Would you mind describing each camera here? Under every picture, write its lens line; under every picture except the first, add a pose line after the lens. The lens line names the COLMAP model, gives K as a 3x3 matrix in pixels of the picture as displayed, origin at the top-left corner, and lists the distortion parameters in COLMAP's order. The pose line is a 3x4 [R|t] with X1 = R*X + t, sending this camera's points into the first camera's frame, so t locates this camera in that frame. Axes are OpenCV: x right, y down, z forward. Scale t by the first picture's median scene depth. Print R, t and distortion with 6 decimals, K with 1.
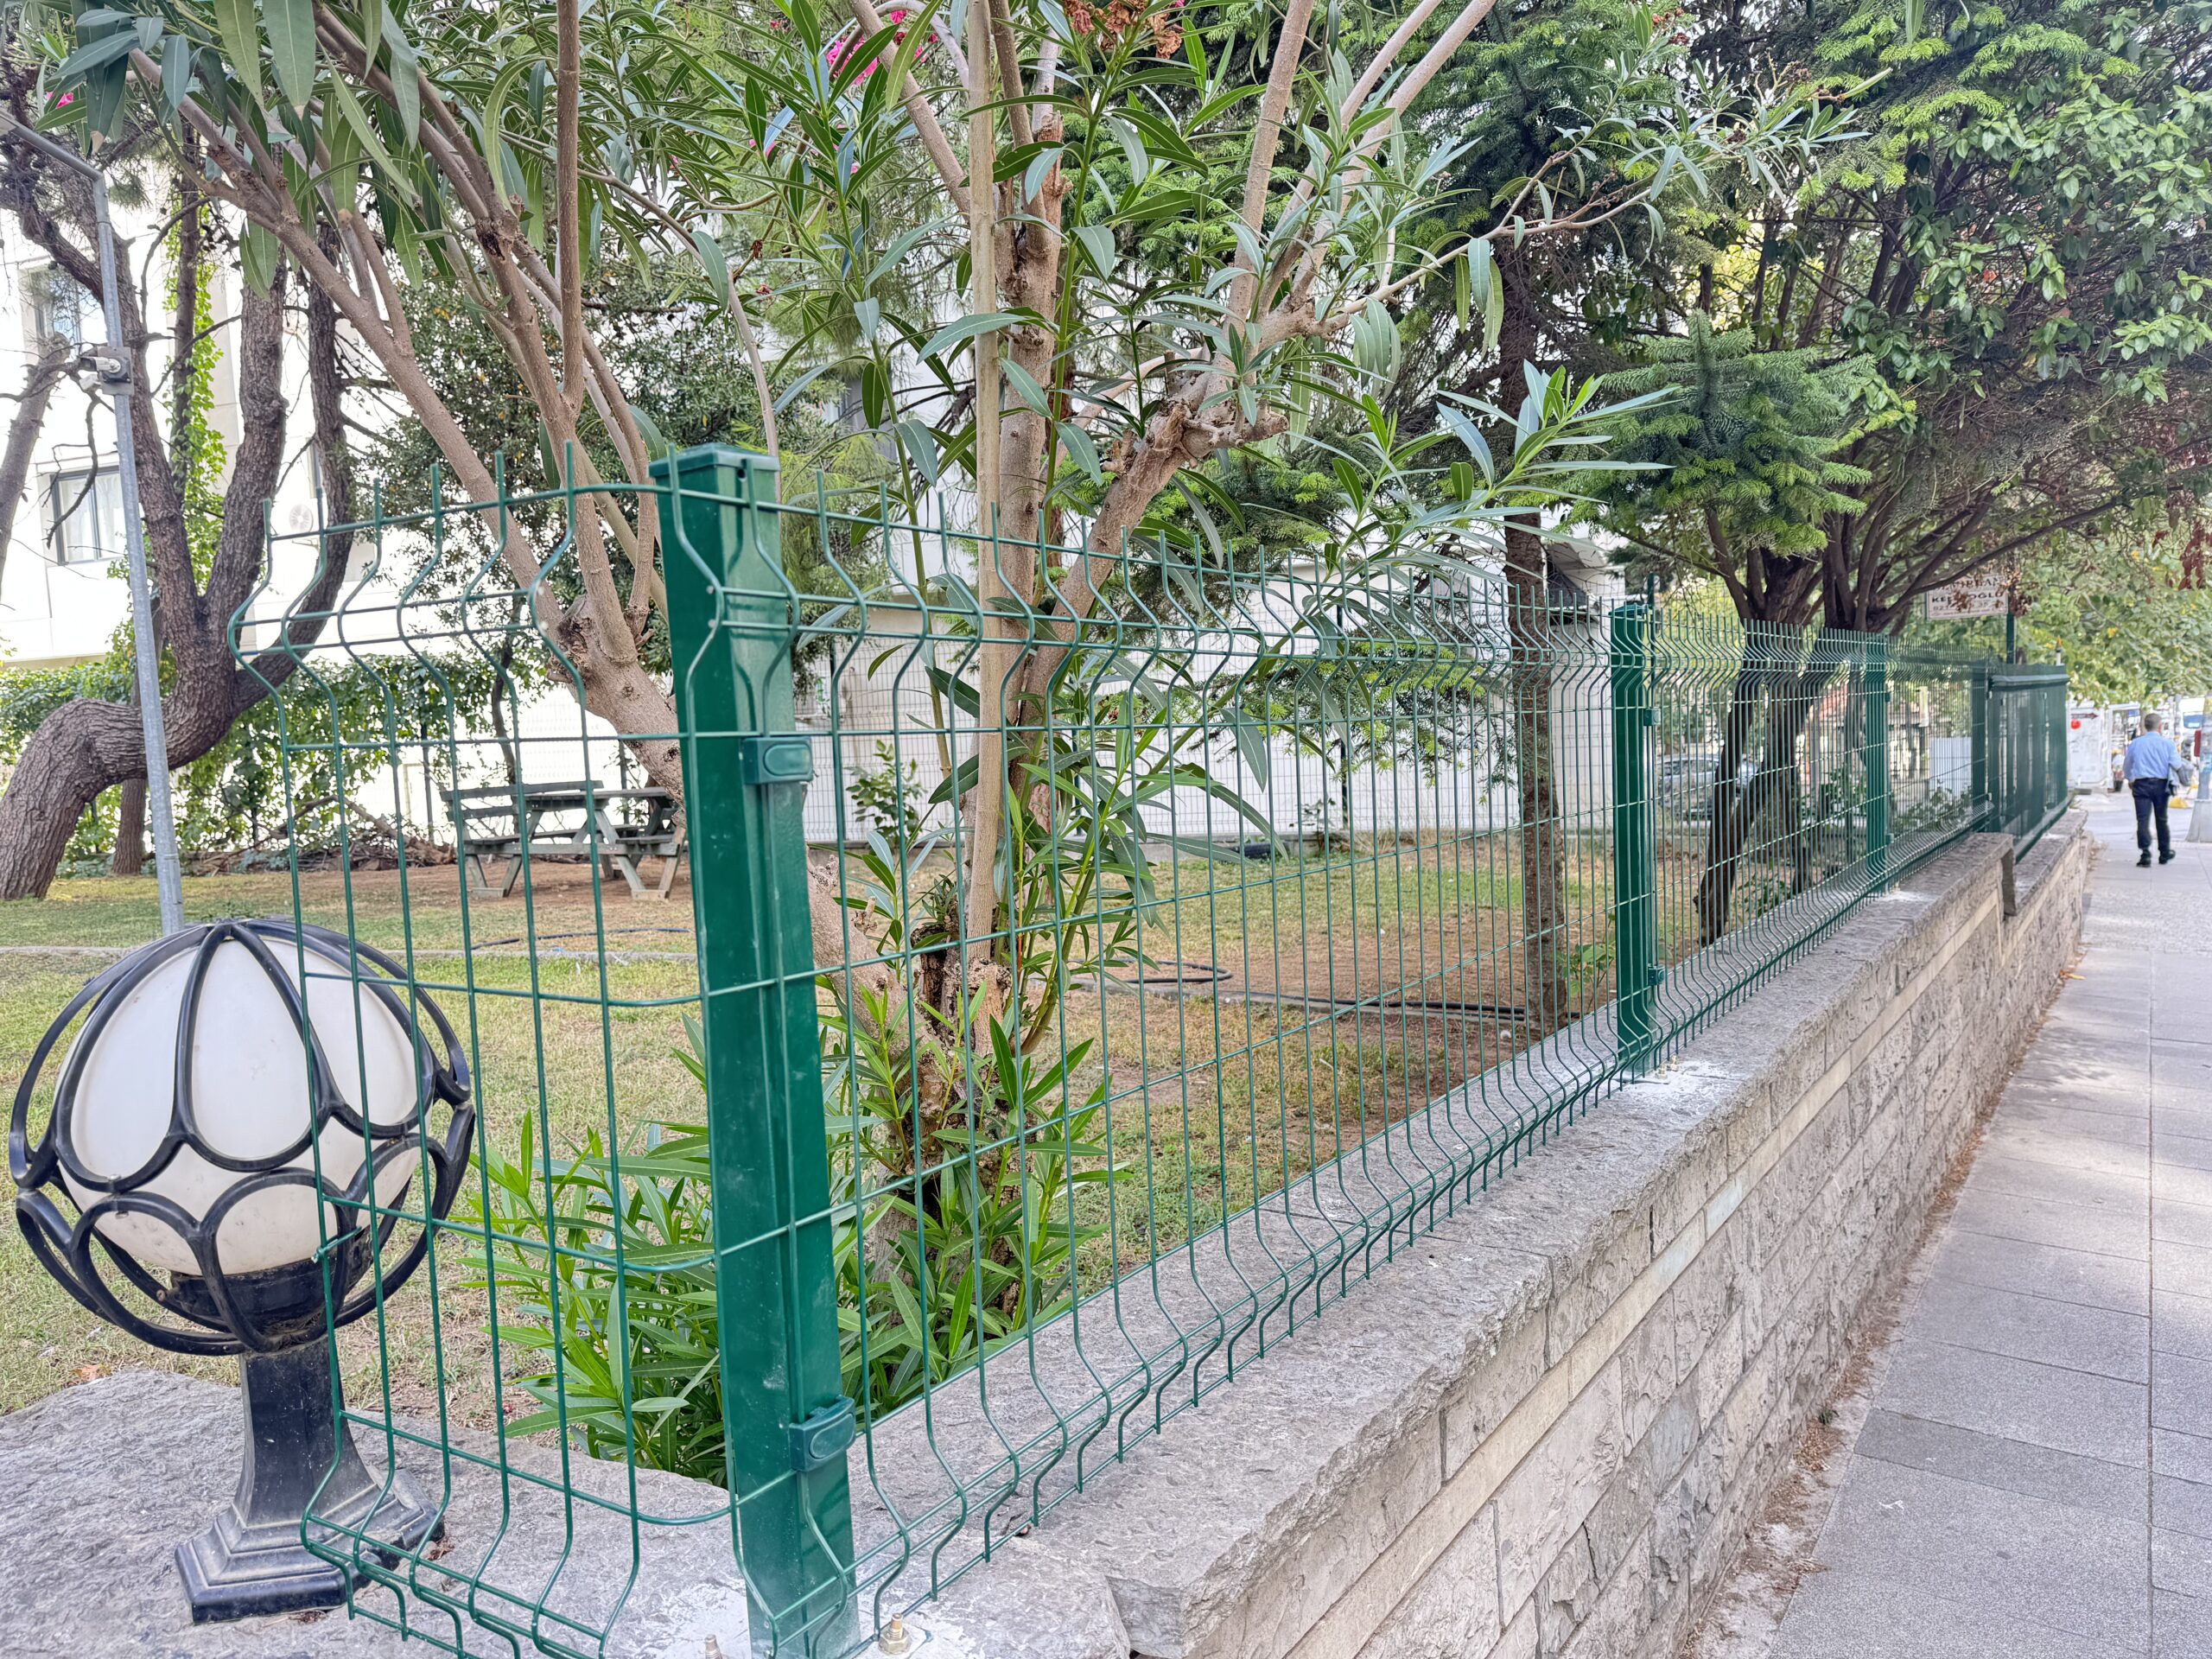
lens RADIAL K [[1584.9, 0, 1106.0], [0, 1584.9, 829.5], [0, 0, 1]] dist [0.032186, -0.045821]
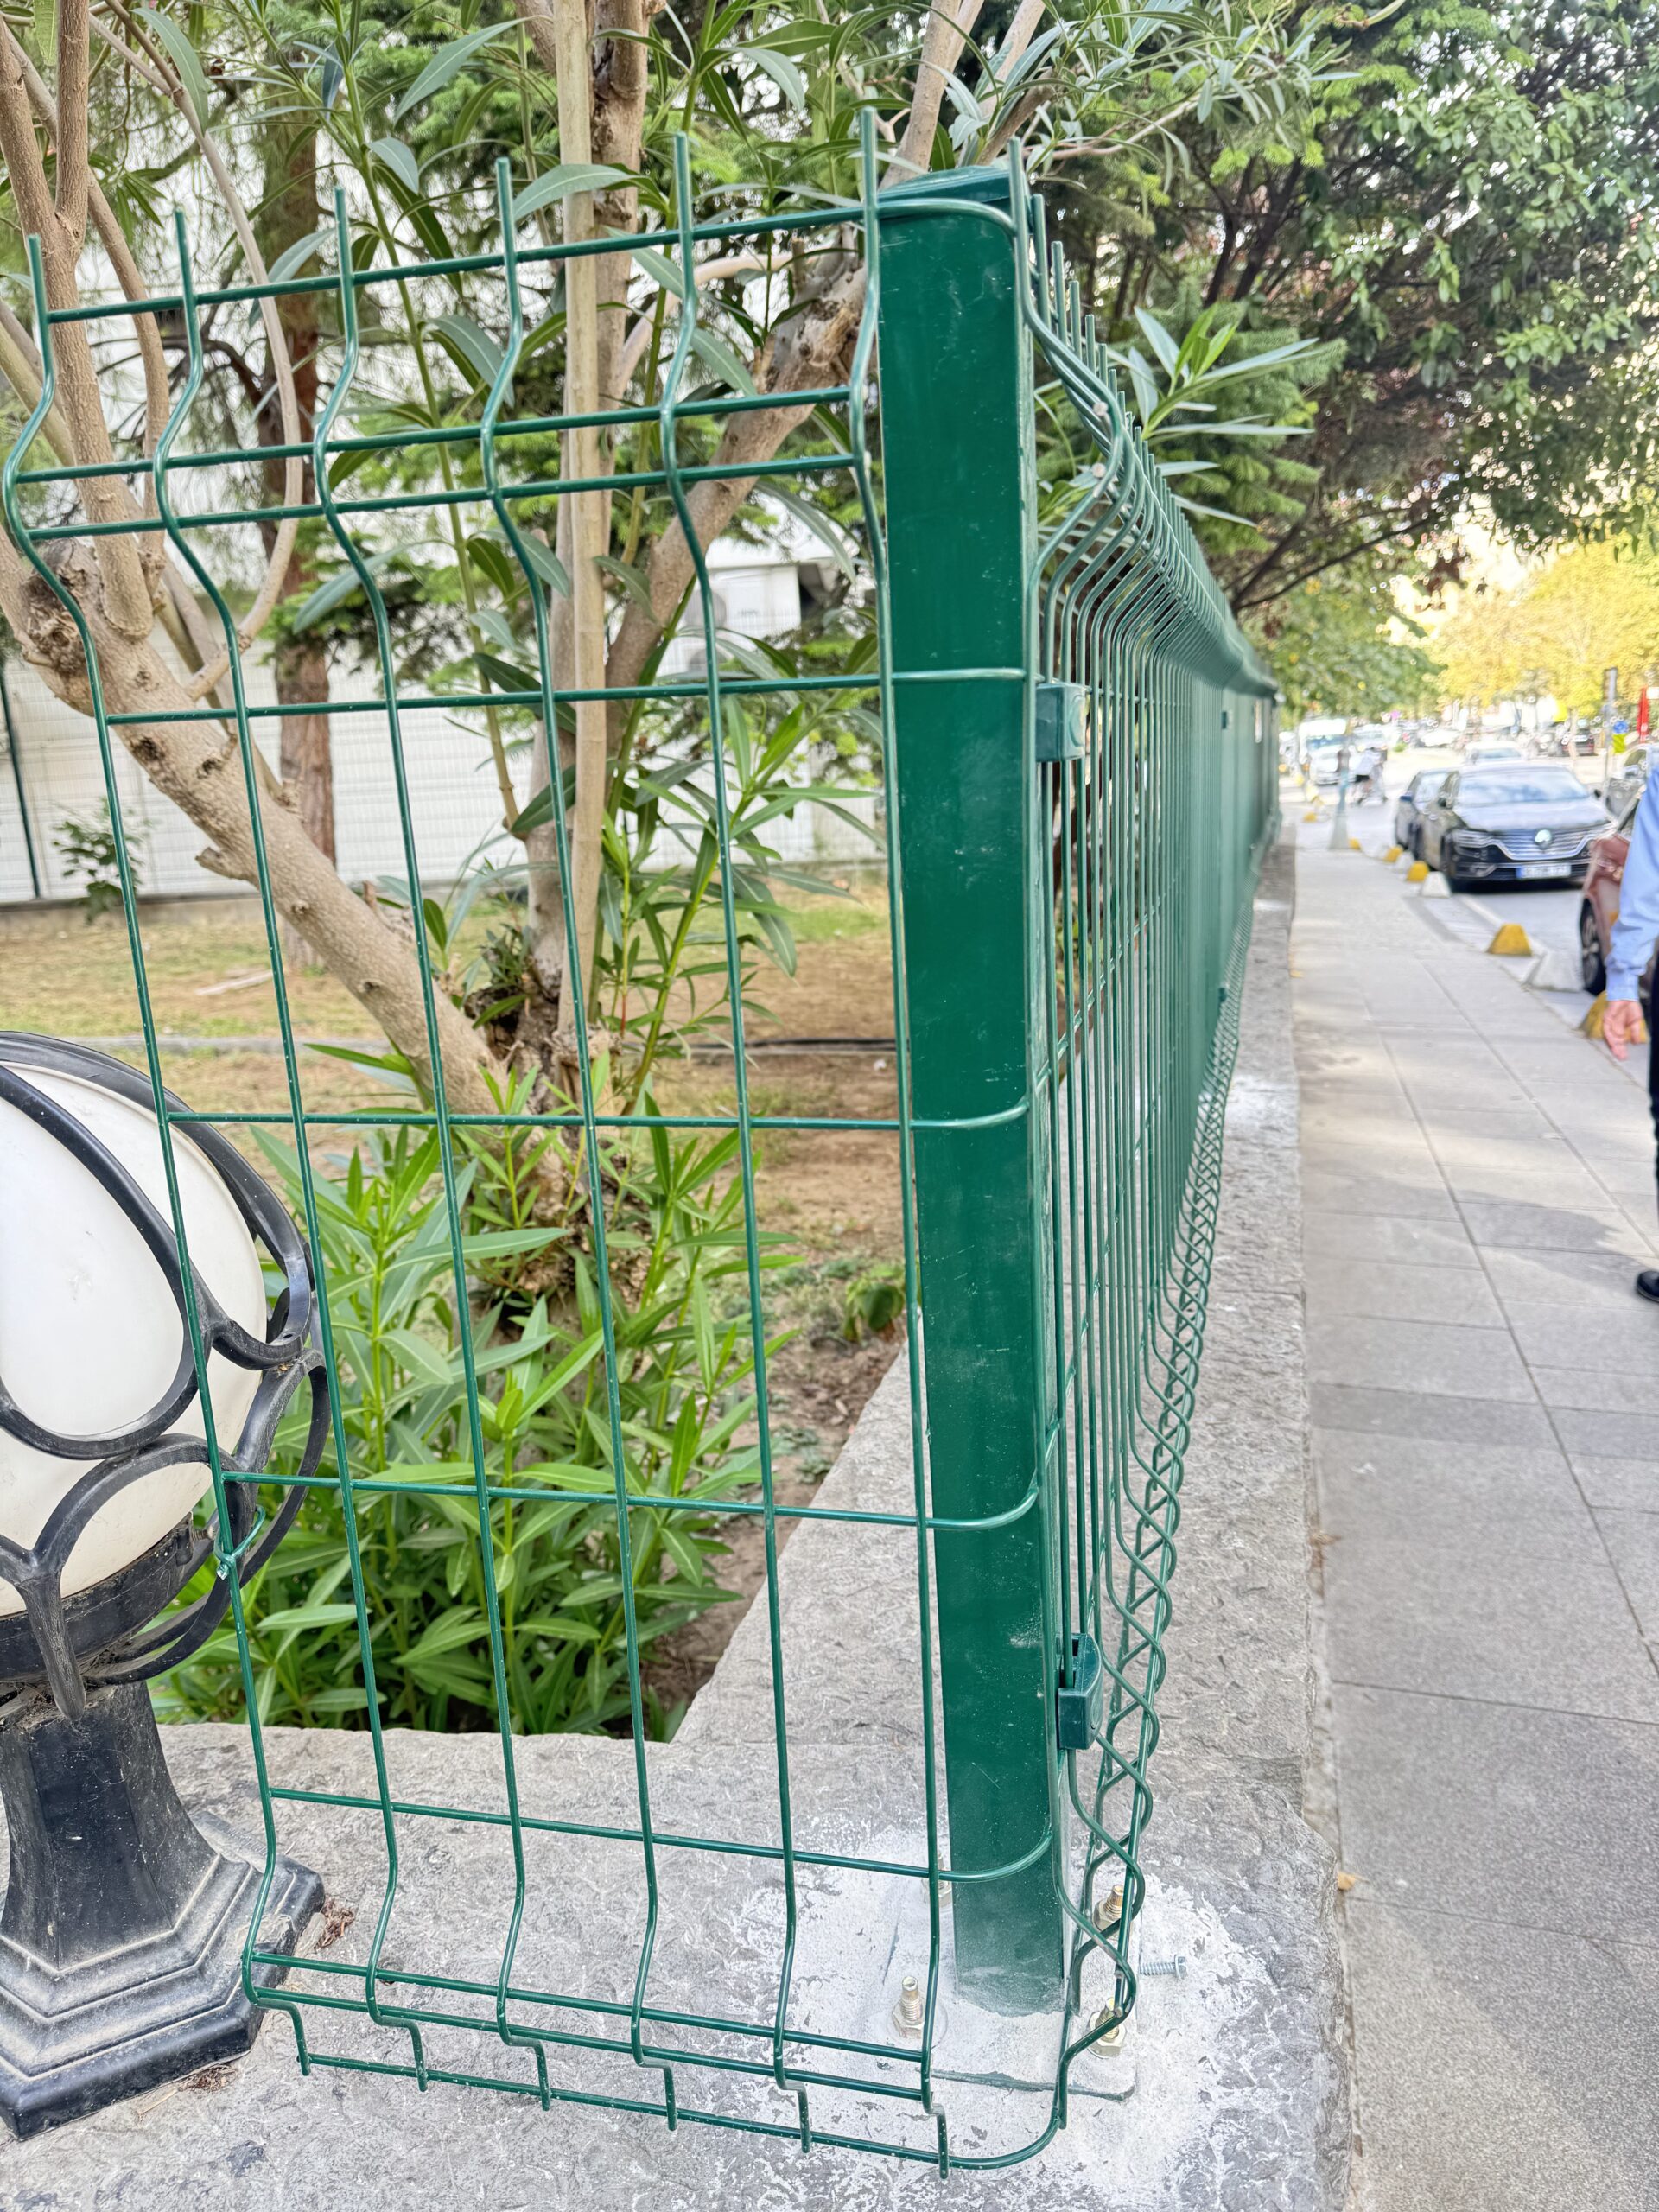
lens RADIAL K [[1584.9, 0, 812.4], [0, 1584.9, 1104.5], [0, 0, 1]] dist [0.032186, -0.045821]
pose [[0.941603, -0.084858, 0.325857, -0.163191], [0.036263, 0.987651, 0.152413, 0.001519], [-0.334767, -0.131696, 0.933053, 0.129454]]
